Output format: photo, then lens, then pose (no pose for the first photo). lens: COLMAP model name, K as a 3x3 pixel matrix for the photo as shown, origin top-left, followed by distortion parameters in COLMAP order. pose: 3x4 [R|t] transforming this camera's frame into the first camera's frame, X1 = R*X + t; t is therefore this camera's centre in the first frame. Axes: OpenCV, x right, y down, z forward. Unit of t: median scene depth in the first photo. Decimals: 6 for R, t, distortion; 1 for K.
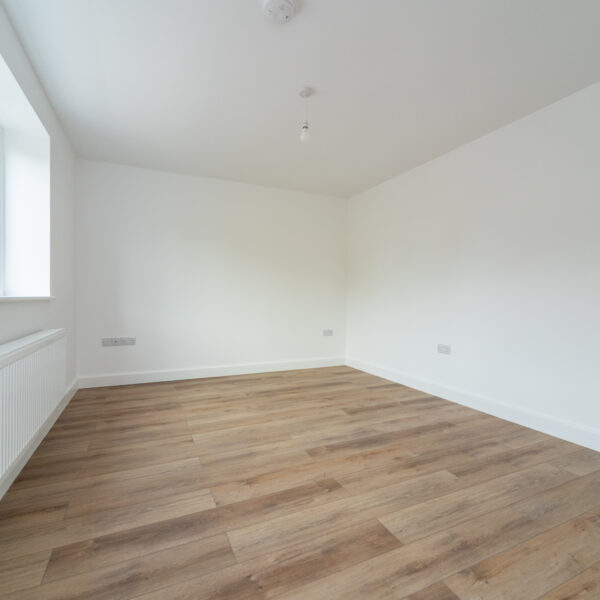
lens RADIAL K [[342.1, 0, 298.1], [0, 342.1, 298.5], [0, 0, 1]] dist [-0.001471, -0.000137]
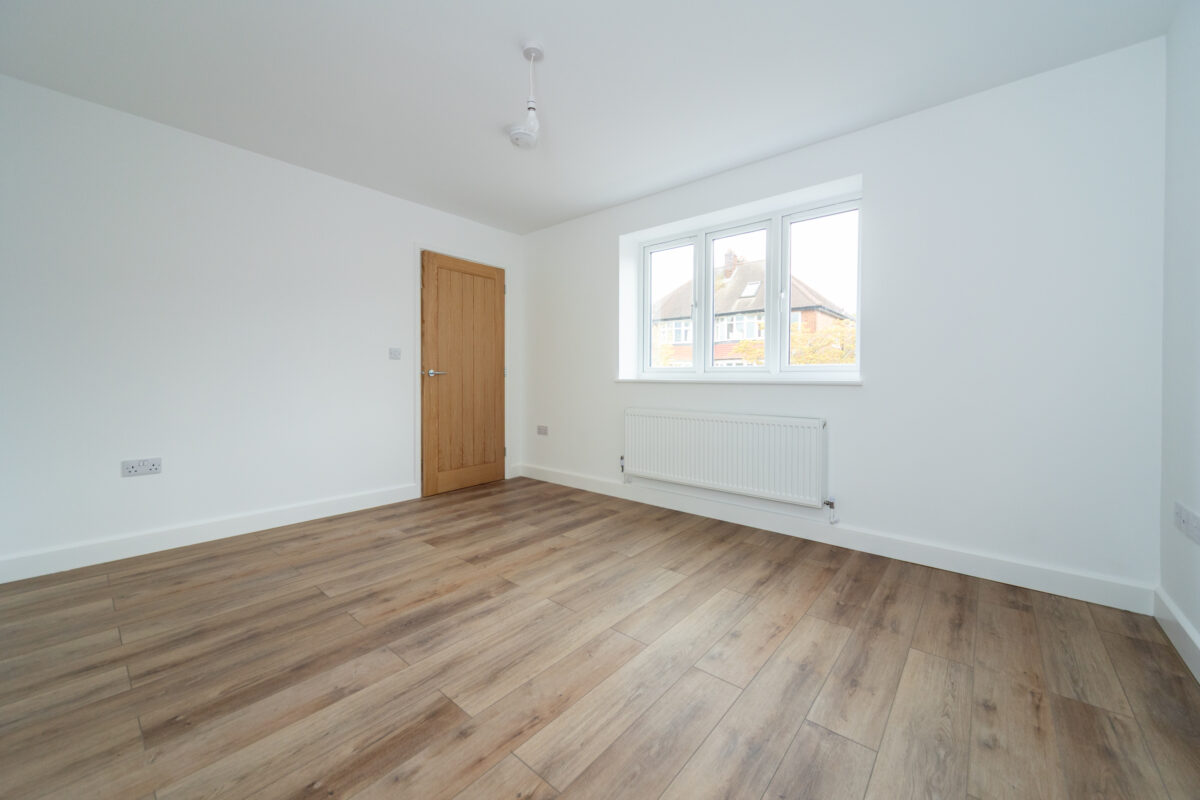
lens RADIAL K [[464.7, 0, 597.7], [0, 464.7, 392.3], [0, 0, 1]] dist [0.001904, -0.000040]
pose [[-0.914076, 0.002226, -0.405537, 0.273513], [-0.011399, 0.999449, 0.031179, -0.005480], [0.405382, 0.033123, -0.913547, 2.007885]]
